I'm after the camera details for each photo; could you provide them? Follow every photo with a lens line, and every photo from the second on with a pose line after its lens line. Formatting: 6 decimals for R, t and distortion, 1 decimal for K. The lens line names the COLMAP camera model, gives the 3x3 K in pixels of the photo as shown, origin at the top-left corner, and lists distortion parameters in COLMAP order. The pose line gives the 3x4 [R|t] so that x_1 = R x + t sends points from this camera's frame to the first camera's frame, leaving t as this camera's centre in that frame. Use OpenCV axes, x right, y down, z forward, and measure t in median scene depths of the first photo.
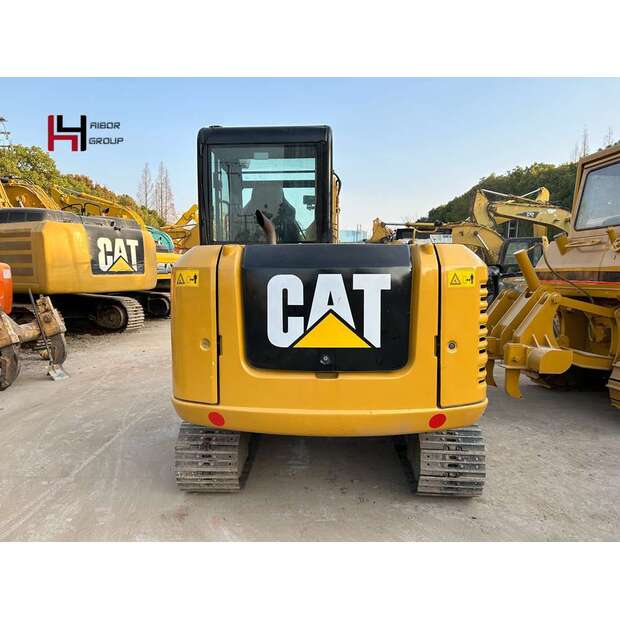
lens RADIAL K [[463.4, 0, 310.0], [0, 463.4, 310.0], [0, 0, 1]] dist [0.017818, -0.007505]
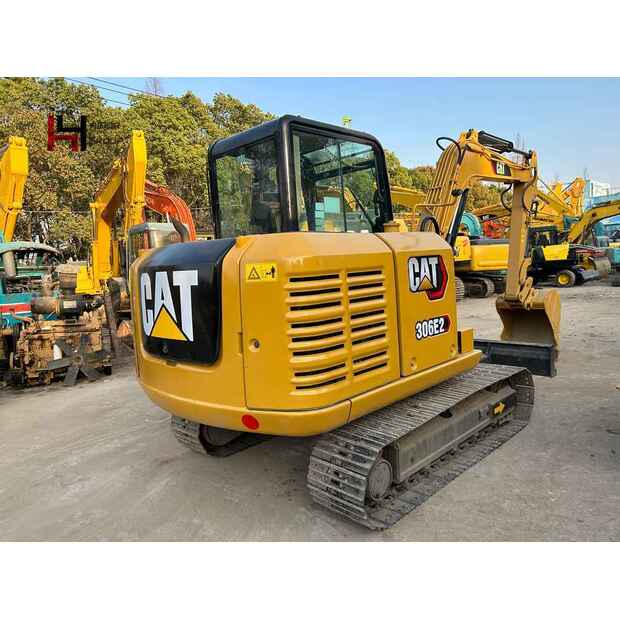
lens RADIAL K [[463.4, 0, 310.0], [0, 463.4, 310.0], [0, 0, 1]] dist [0.017818, -0.007505]
pose [[0.751277, 0.029437, -0.659331, 0.876802], [-0.004059, 0.999192, 0.039985, -0.026803], [0.659975, -0.027364, 0.750789, 0.332010]]
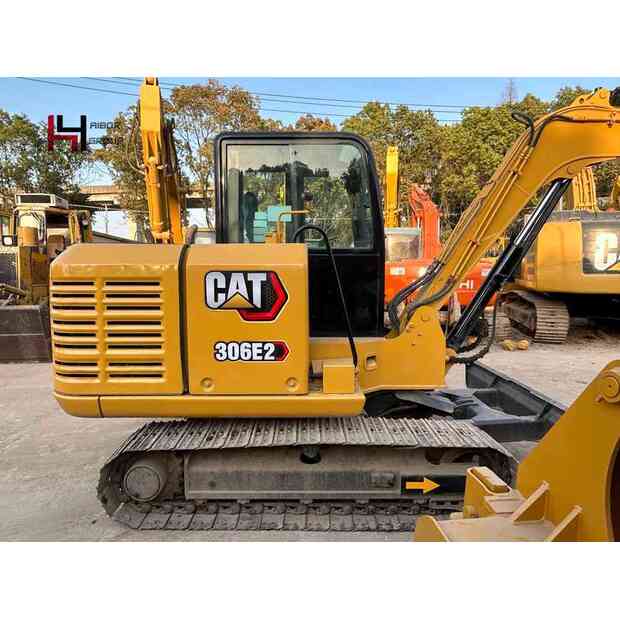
lens RADIAL K [[408.1, 0, 310.0], [0, 408.1, 310.0], [0, 0, 1]] dist [0.017117, 0.000228]
pose [[0.083407, 0.106554, -0.990802, 1.218714], [-0.092841, 0.990773, 0.098735, -0.124531], [0.992181, 0.083752, 0.092530, 1.368249]]
